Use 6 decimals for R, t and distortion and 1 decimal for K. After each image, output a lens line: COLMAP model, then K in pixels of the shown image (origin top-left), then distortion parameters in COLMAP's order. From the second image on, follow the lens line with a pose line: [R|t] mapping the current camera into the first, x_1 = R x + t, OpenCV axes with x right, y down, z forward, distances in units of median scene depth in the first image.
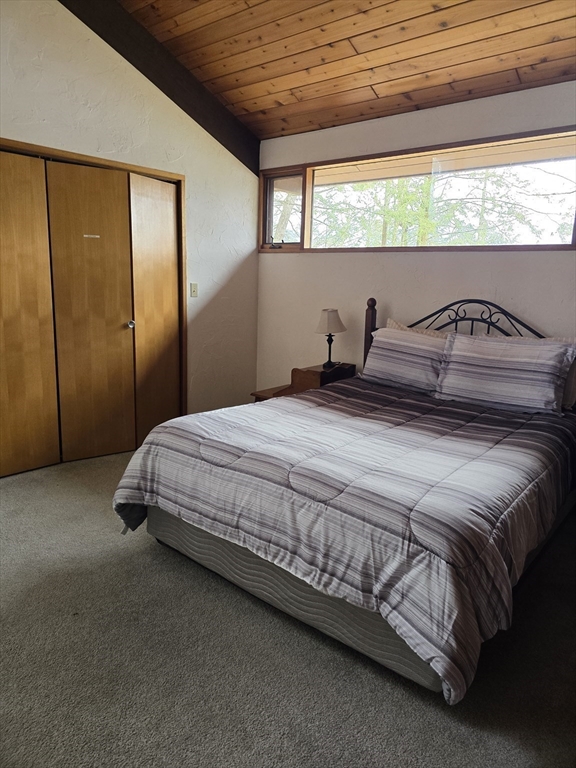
lens RADIAL K [[520.2, 0, 291.0], [0, 520.2, 380.4], [0, 0, 1]] dist [0.069239, -0.071893]
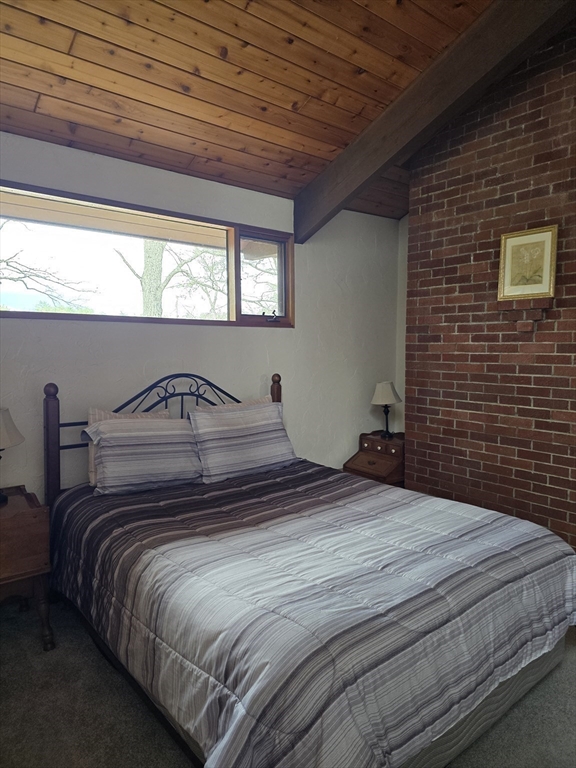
lens RADIAL K [[520.2, 0, 291.0], [0, 520.2, 380.4], [0, 0, 1]] dist [0.069239, -0.071893]
pose [[0.176551, -0.102254, 0.978966, -0.560024], [0.192116, 0.979040, 0.067615, -0.171808], [-0.965361, 0.176138, 0.192496, 0.639490]]
